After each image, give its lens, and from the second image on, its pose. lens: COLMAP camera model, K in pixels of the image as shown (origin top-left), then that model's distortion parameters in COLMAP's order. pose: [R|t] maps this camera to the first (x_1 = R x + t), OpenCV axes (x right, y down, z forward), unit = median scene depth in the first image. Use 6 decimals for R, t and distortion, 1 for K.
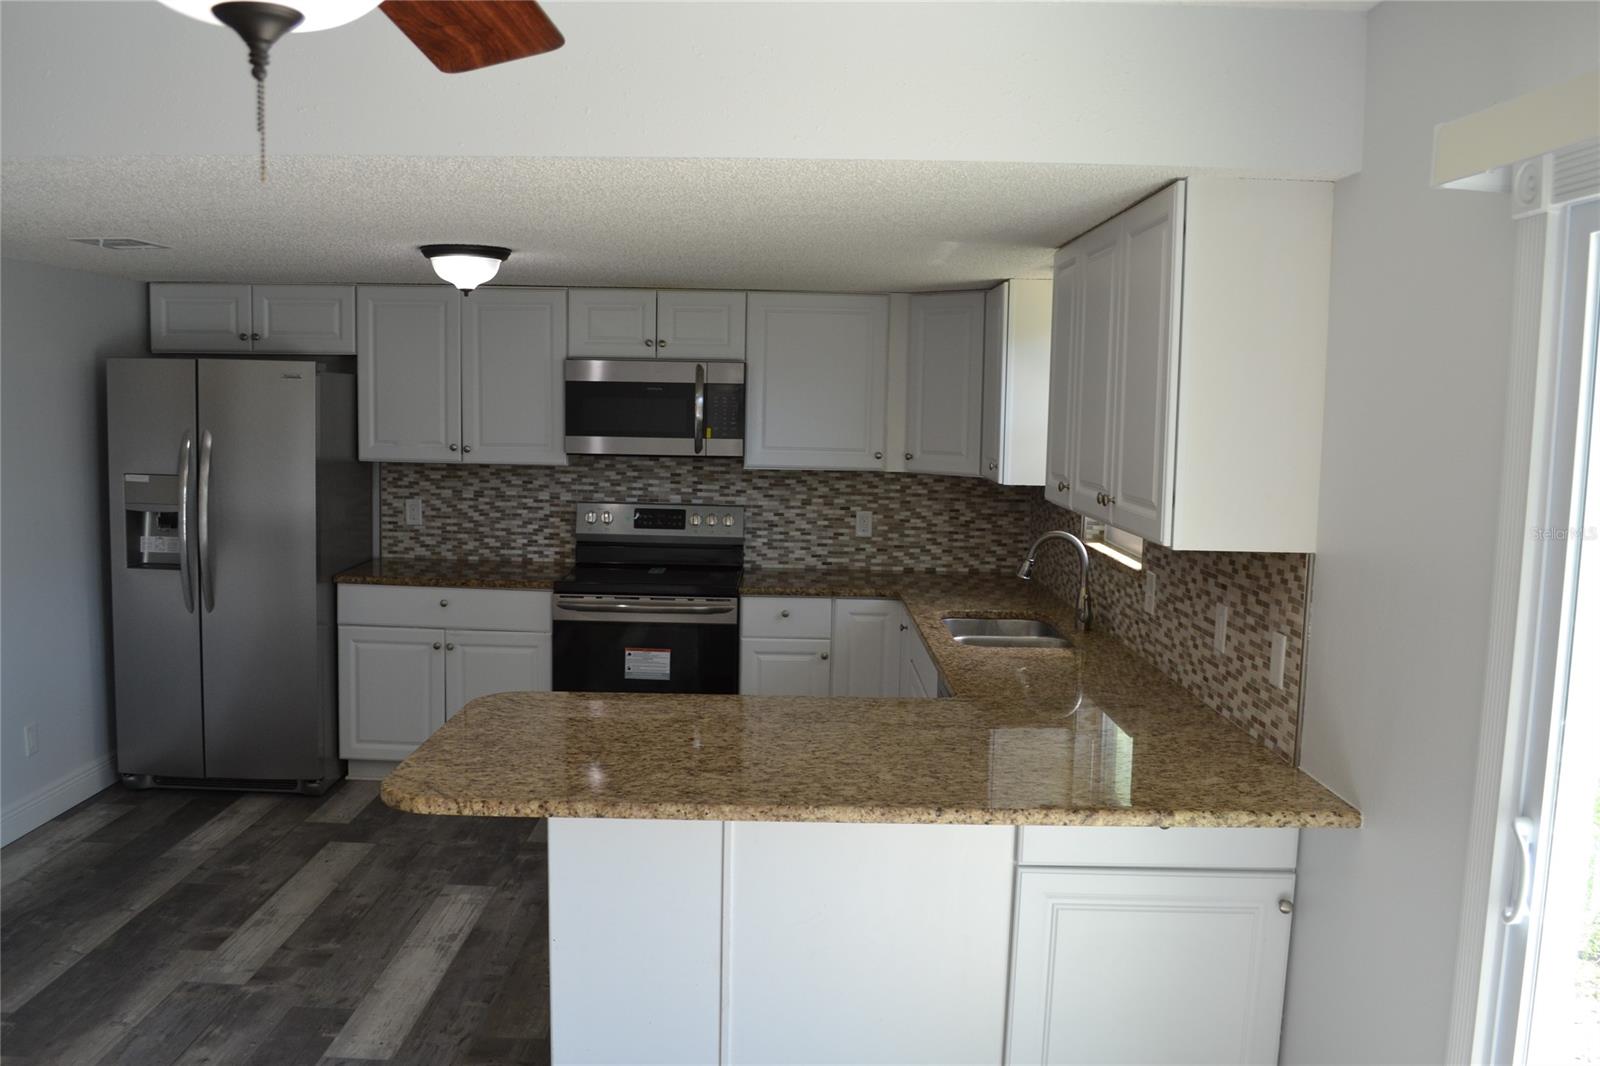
lens RADIAL K [[1327.2, 0, 800.0], [0, 1327.2, 533.0], [0, 0, 1]] dist [-0.073821, 0.007269]
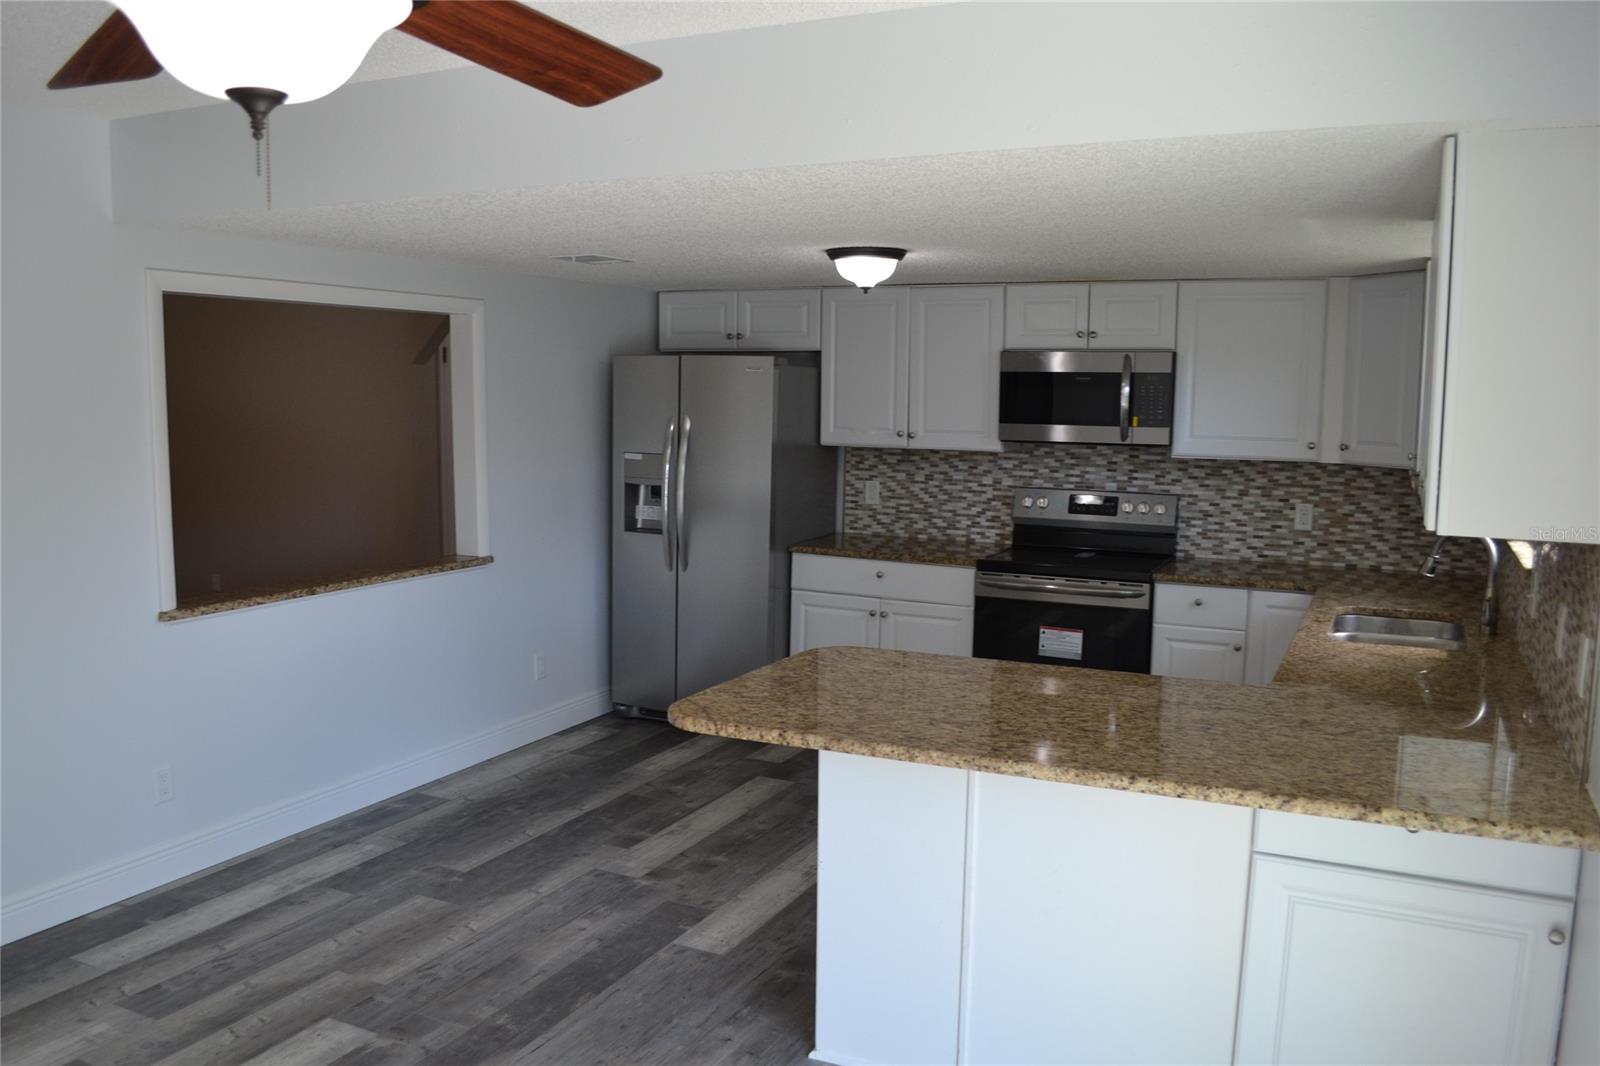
lens RADIAL K [[1292.0, 0, 800.0], [0, 1292.0, 533.0], [0, 0, 1]] dist [-0.074077, 0.005441]
pose [[0.903205, 0.037848, -0.427538, 0.127857], [-0.036421, 0.999270, 0.011519, 0.008402], [0.427662, 0.005168, 0.903924, -0.001402]]
